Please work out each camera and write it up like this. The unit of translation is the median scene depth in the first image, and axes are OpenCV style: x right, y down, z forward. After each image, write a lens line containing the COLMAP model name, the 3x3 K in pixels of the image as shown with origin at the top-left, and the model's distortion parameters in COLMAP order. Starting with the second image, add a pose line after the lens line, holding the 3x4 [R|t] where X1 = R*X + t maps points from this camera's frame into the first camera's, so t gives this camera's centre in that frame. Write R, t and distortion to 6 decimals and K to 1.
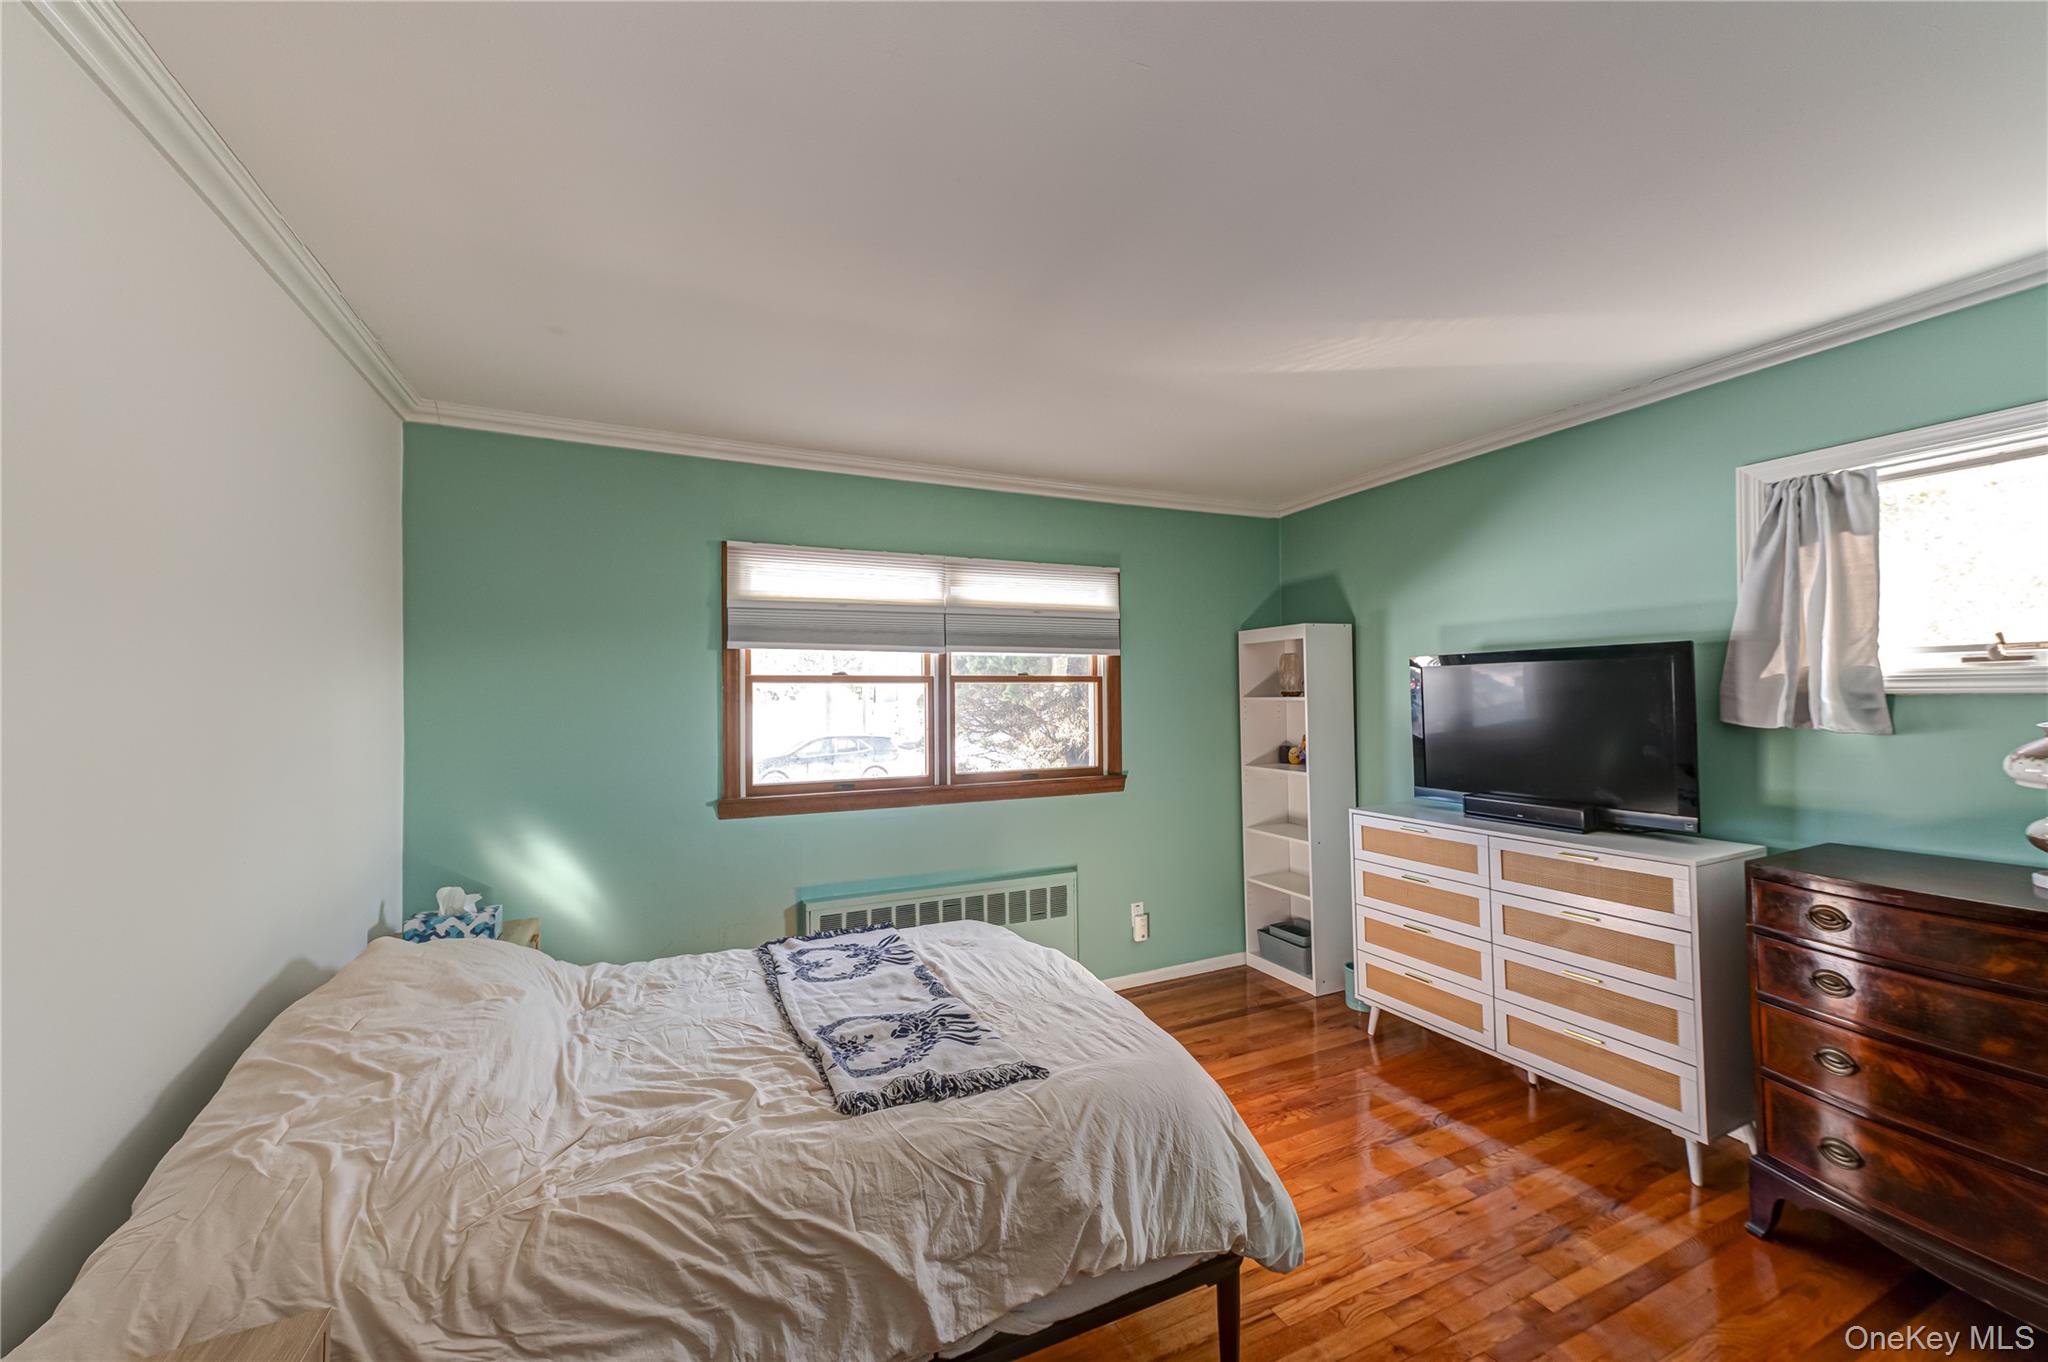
lens RADIAL K [[795.3, 0, 1024.3], [0, 795.3, 683.1], [0, 0, 1]] dist [0.017810, -0.000113]
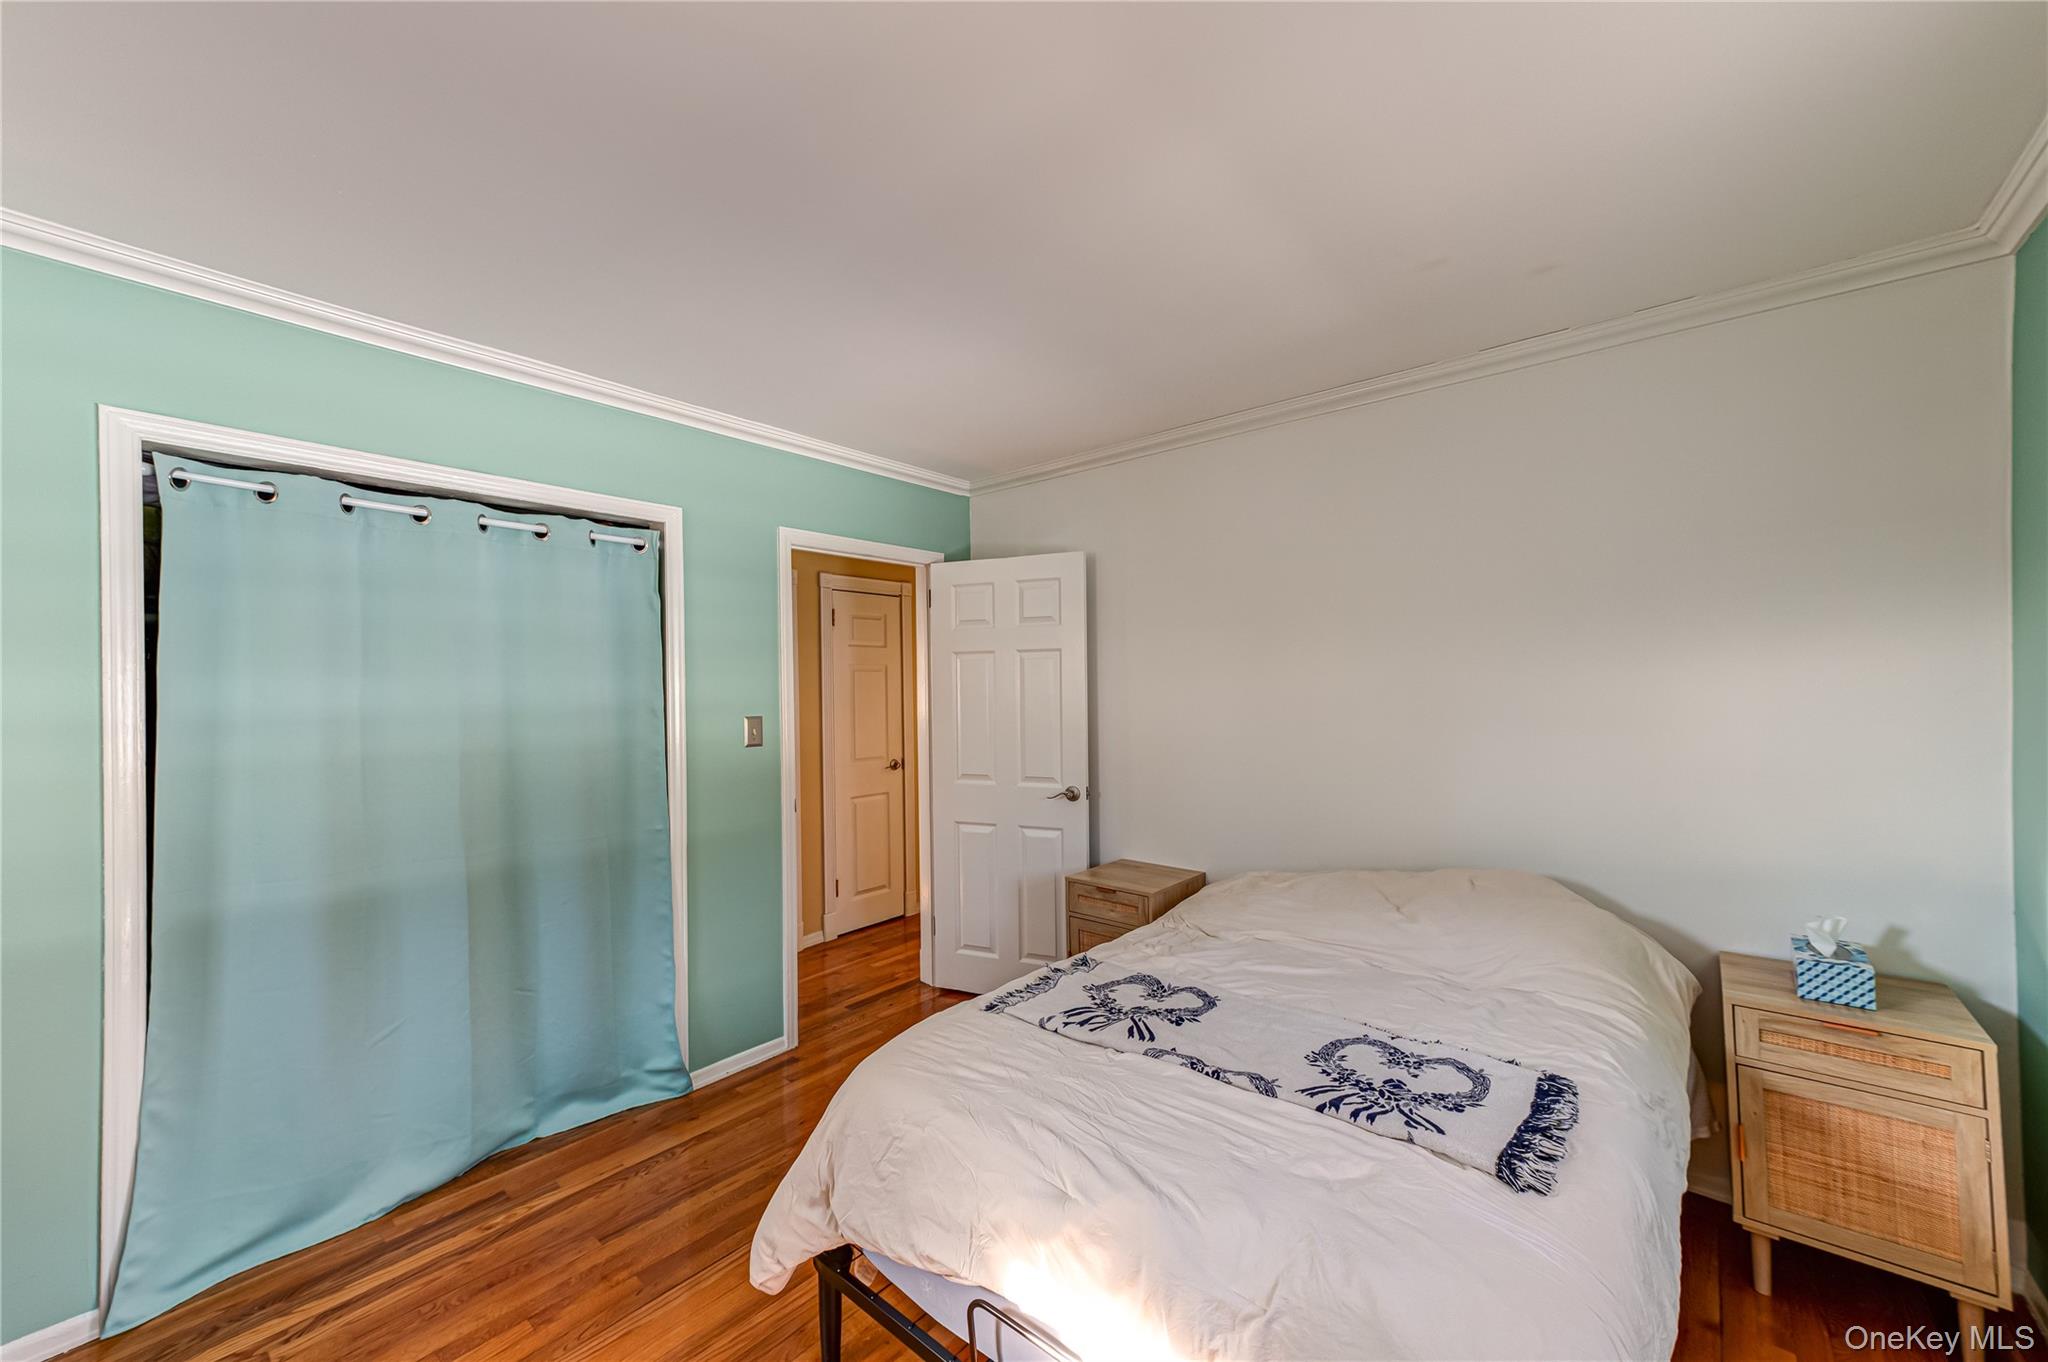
lens RADIAL K [[795.3, 0, 1022.2], [0, 795.3, 679.0], [0, 0, 1]] dist [0.017810, -0.000113]
pose [[-0.911708, 0.018218, -0.410435, 0.314228], [0.029340, 0.999353, -0.020814, 0.027039], [0.409791, -0.031019, -0.911652, 1.491886]]
